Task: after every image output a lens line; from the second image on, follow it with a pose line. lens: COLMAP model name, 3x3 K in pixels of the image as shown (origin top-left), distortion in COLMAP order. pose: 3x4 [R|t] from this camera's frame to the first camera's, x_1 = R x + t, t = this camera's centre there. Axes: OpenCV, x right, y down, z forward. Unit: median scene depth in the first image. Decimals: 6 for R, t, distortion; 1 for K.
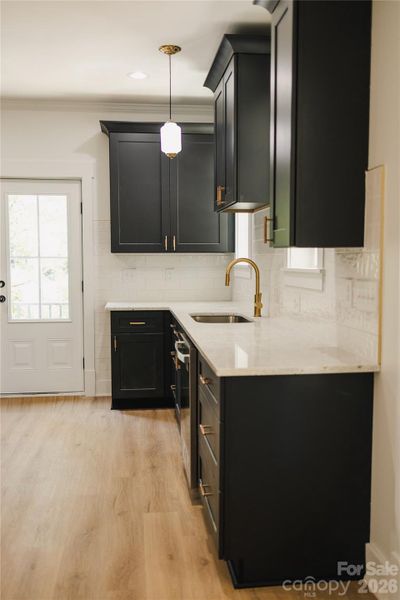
lens RADIAL K [[590.9, 0, 200.0], [0, 590.9, 300.0], [0, 0, 1]] dist [0.019051, 0.015059]
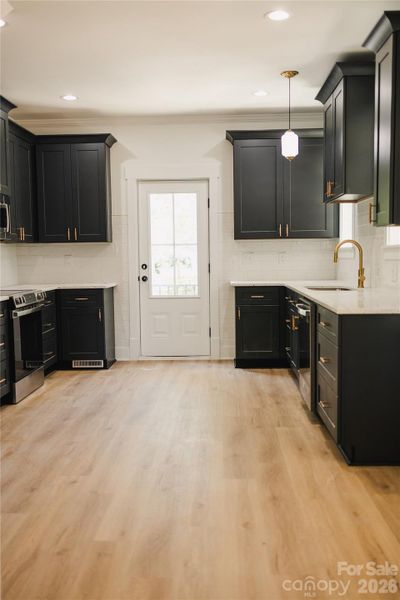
lens RADIAL K [[590.9, 0, 200.0], [0, 590.9, 300.0], [0, 0, 1]] dist [0.019051, 0.015059]
pose [[0.988042, 0.000088, -0.154186, -0.036015], [0.000932, 0.999978, 0.006543, 0.038684], [0.154183, -0.006608, 0.988020, -0.219438]]
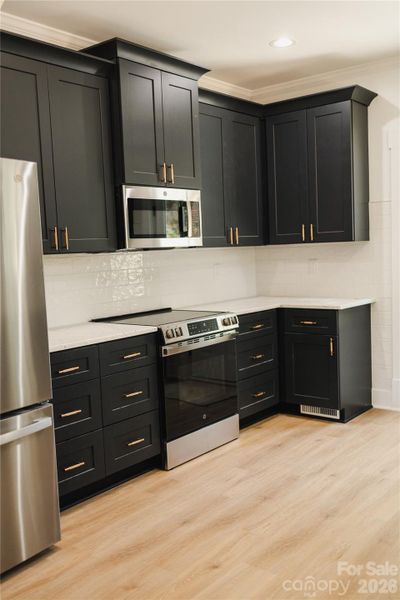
lens RADIAL K [[587.8, 0, 200.0], [0, 587.8, 300.0], [0, 0, 1]] dist [-0.003778, -0.000383]
pose [[0.693126, 0.038805, -0.719771, 0.055399], [-0.013626, 0.999077, 0.040742, -0.024820], [0.720688, -0.018432, 0.693015, 0.235066]]
